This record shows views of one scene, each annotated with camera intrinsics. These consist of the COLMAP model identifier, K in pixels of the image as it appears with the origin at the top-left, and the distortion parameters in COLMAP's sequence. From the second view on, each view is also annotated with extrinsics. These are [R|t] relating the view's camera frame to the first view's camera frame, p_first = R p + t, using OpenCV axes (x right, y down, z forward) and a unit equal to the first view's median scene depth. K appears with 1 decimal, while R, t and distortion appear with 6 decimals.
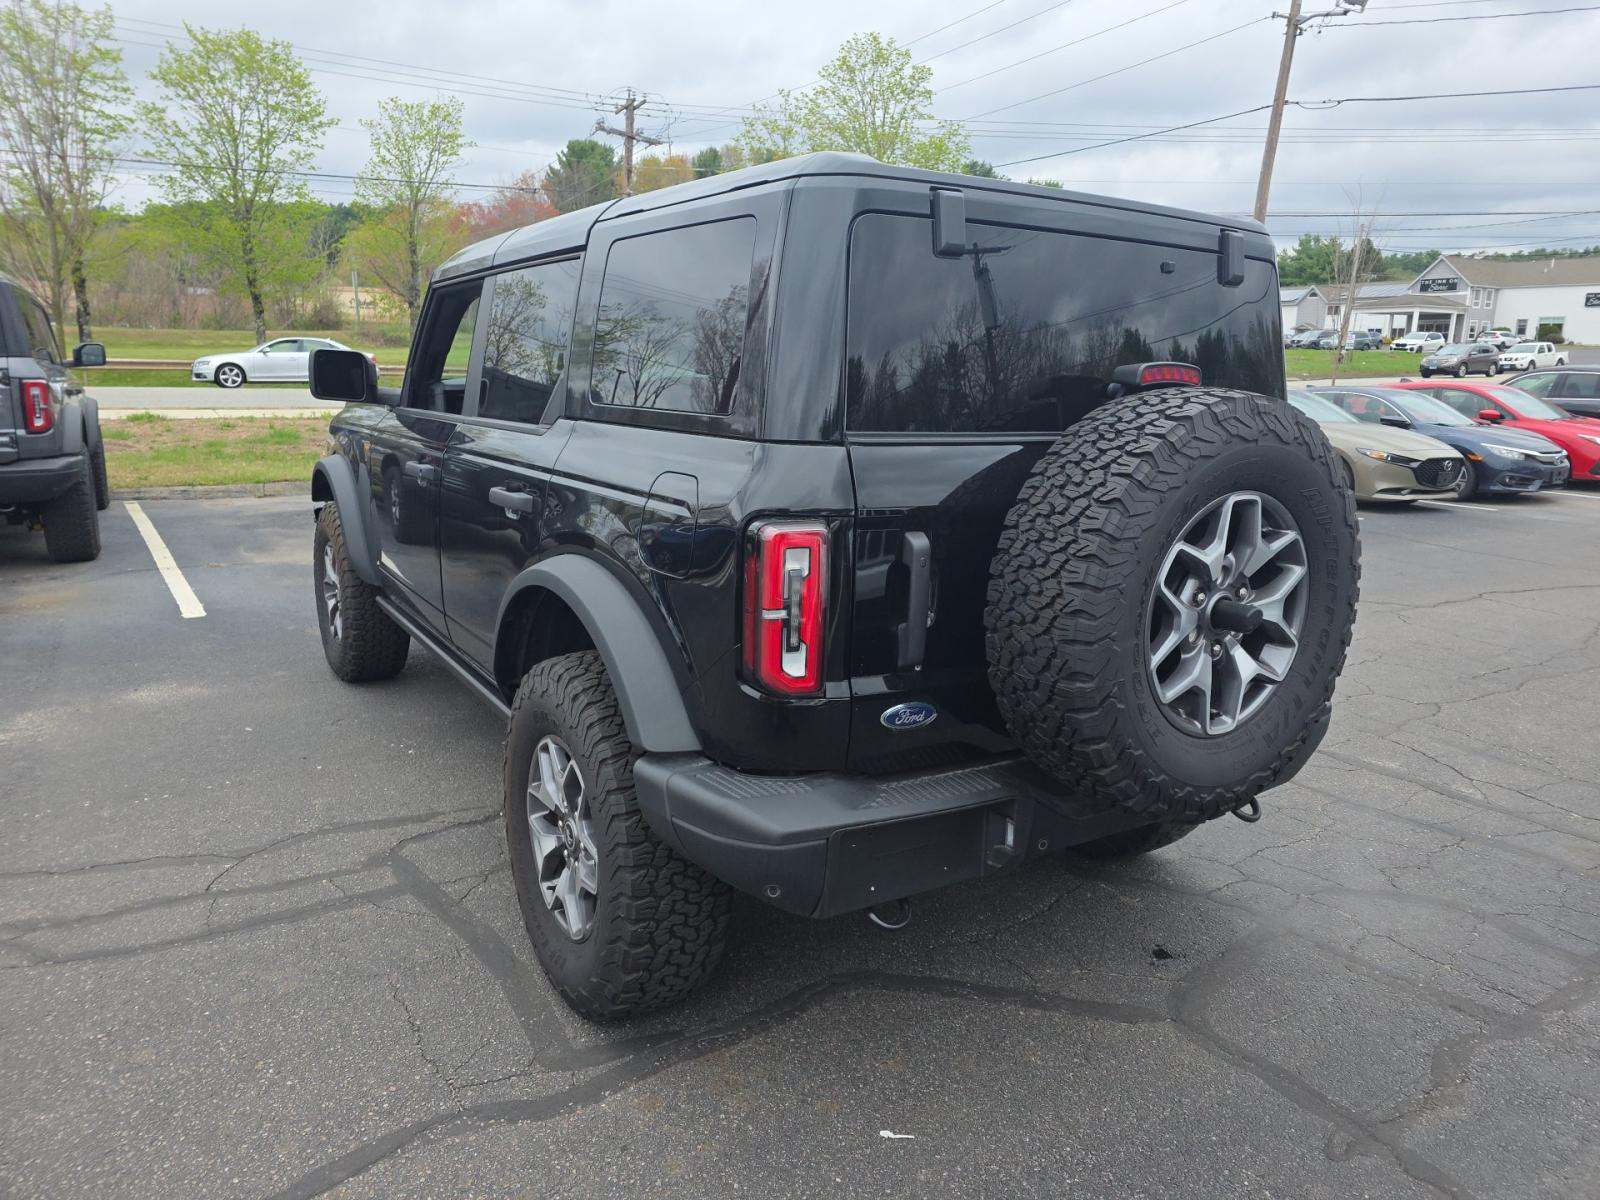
lens RADIAL K [[1108.9, 0, 800.0], [0, 1108.9, 600.0], [0, 0, 1]] dist [0.010697, -0.007638]
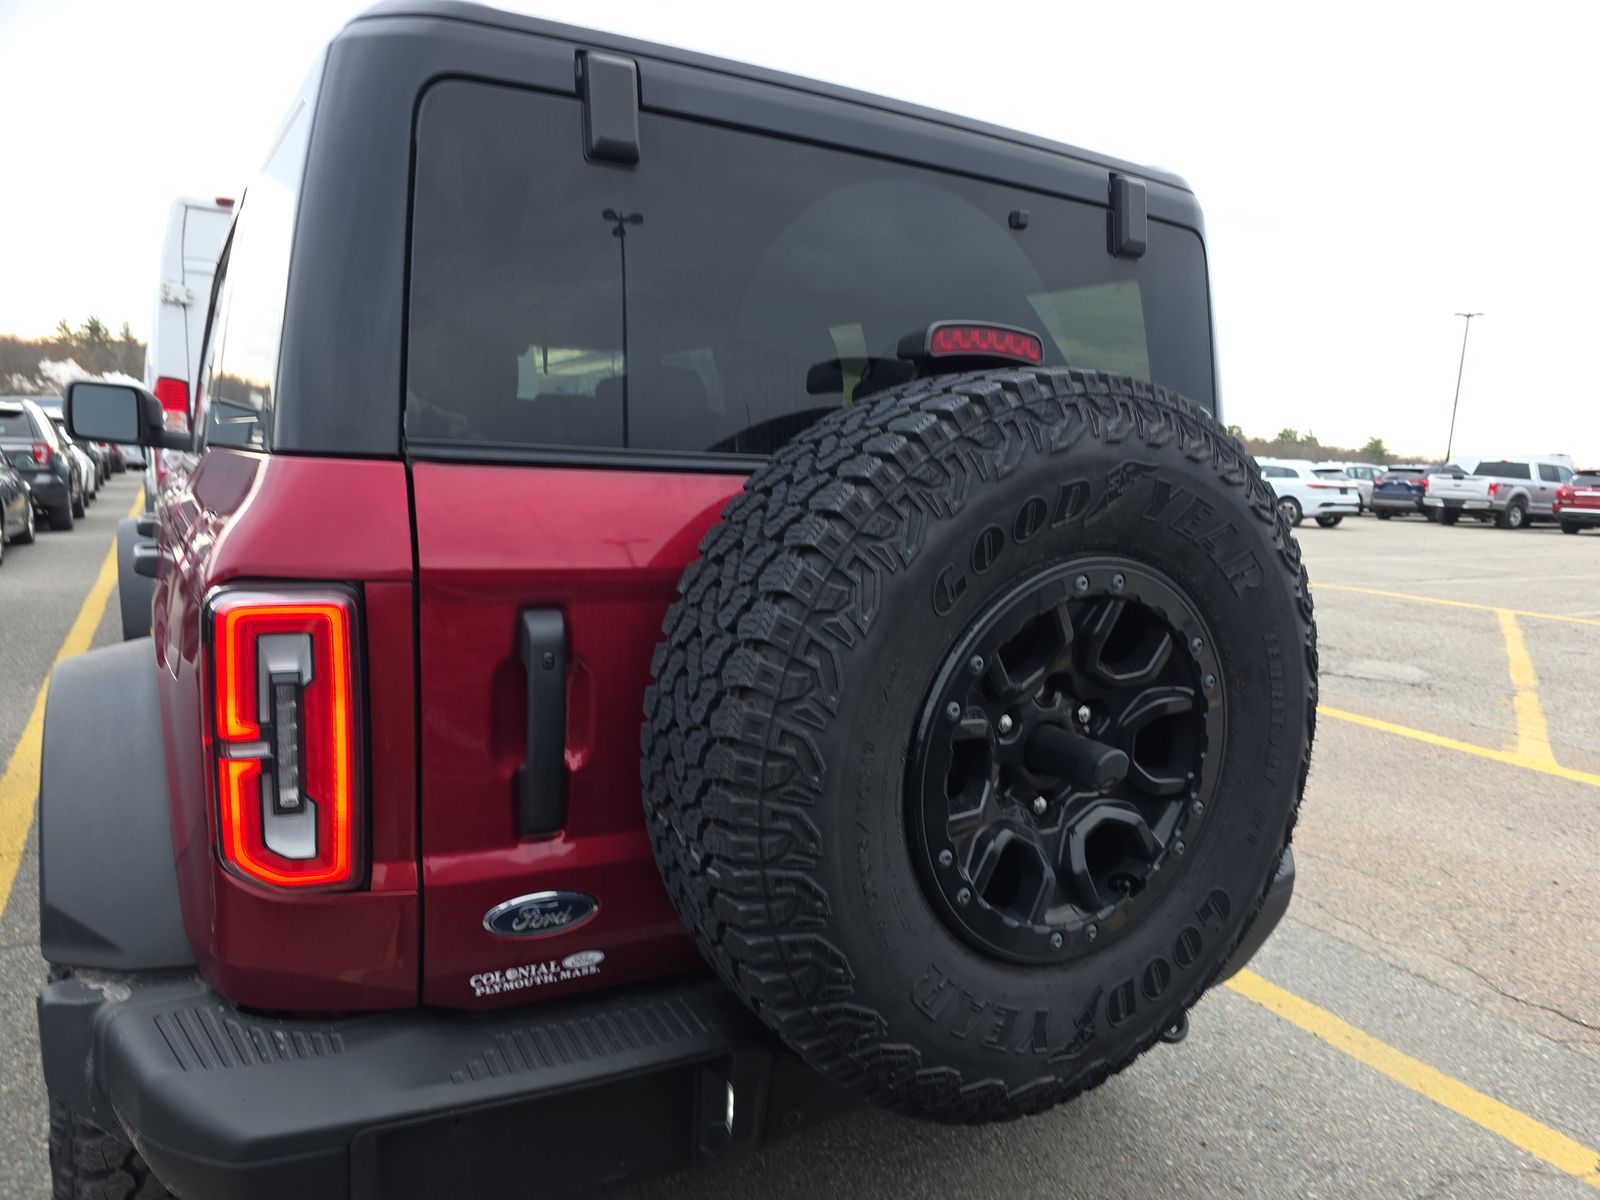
lens RADIAL K [[1081.6, 0, 879.3], [0, 1081.6, 626.5], [0, 0, 1]] dist [0.066857, -0.092756]
pose [[0.999927, 0.009996, -0.006822, 0.292661], [-0.010344, 0.998545, -0.052928, -0.023130], [0.006283, 0.052995, 0.998575, 0.413402]]
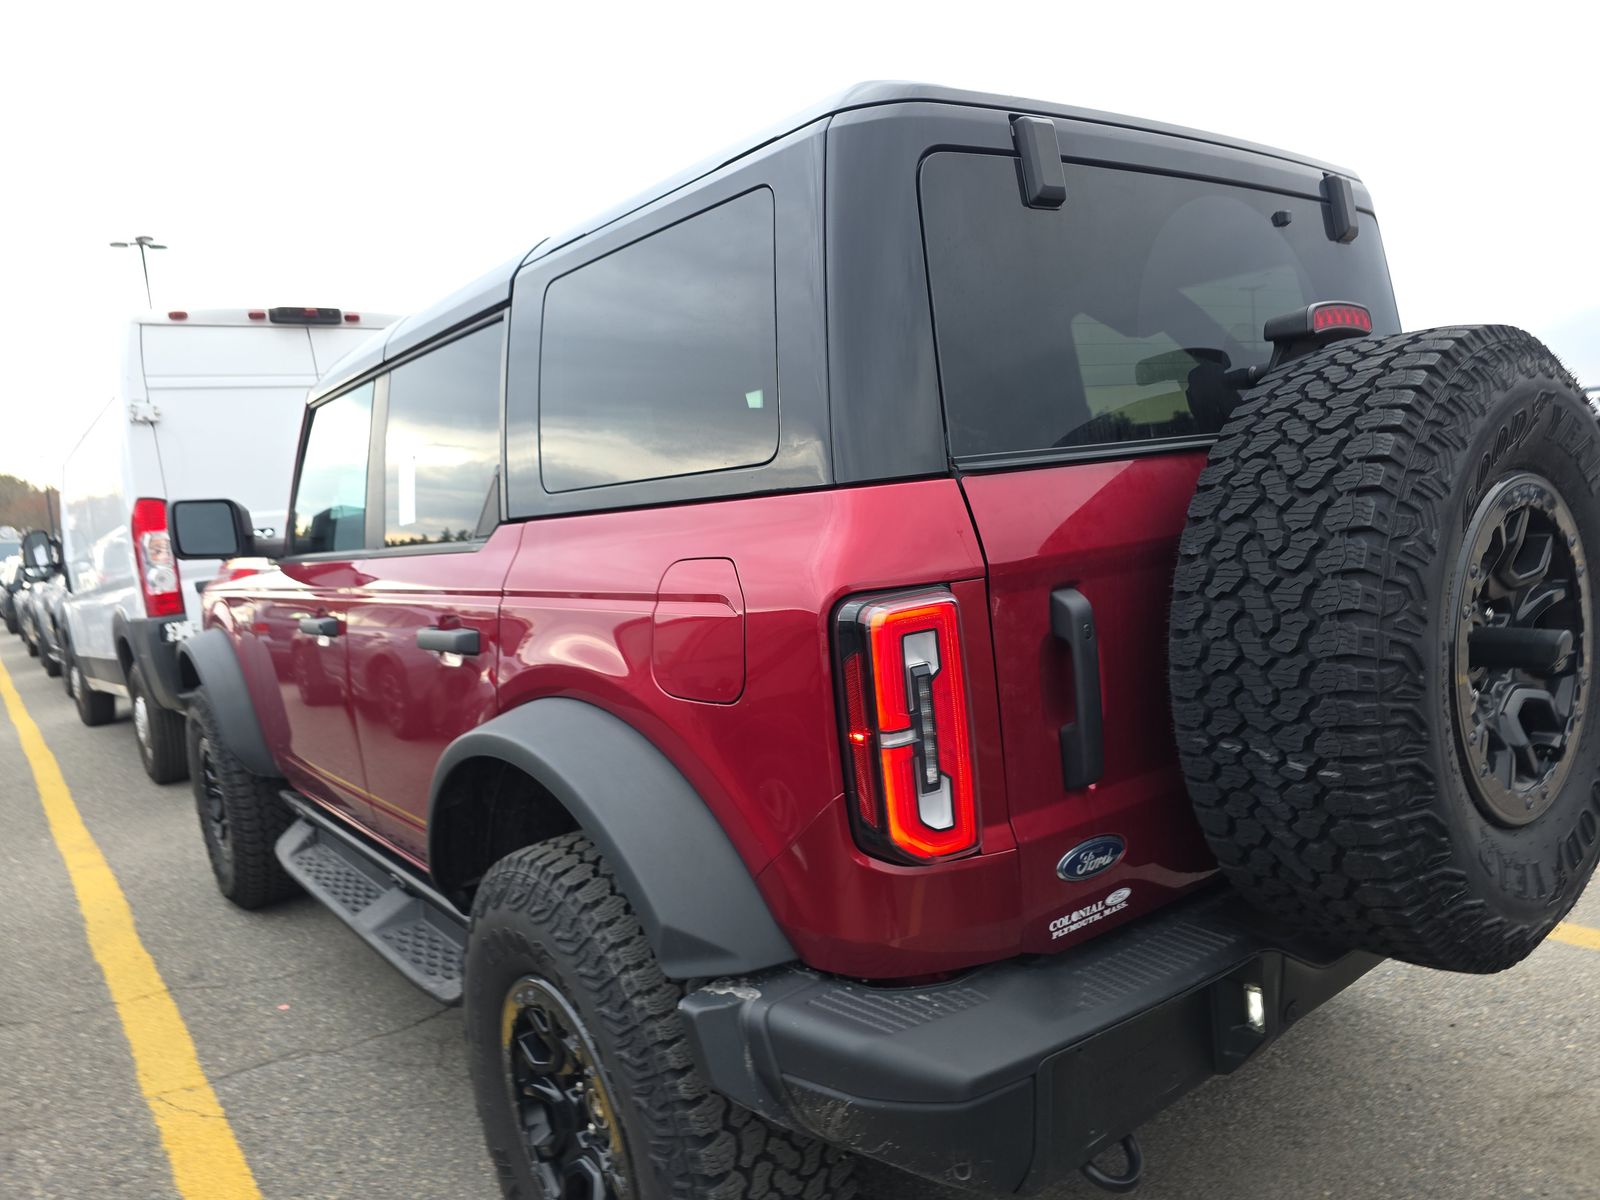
lens RADIAL K [[1108.9, 0, 800.0], [0, 1108.9, 600.0], [0, 0, 1]] dist [0.010697, -0.007638]
pose [[0.986433, -0.140081, 0.085594, -0.118925], [0.148592, 0.983539, -0.102819, -0.008494], [-0.069782, 0.114143, 0.991011, 0.329981]]
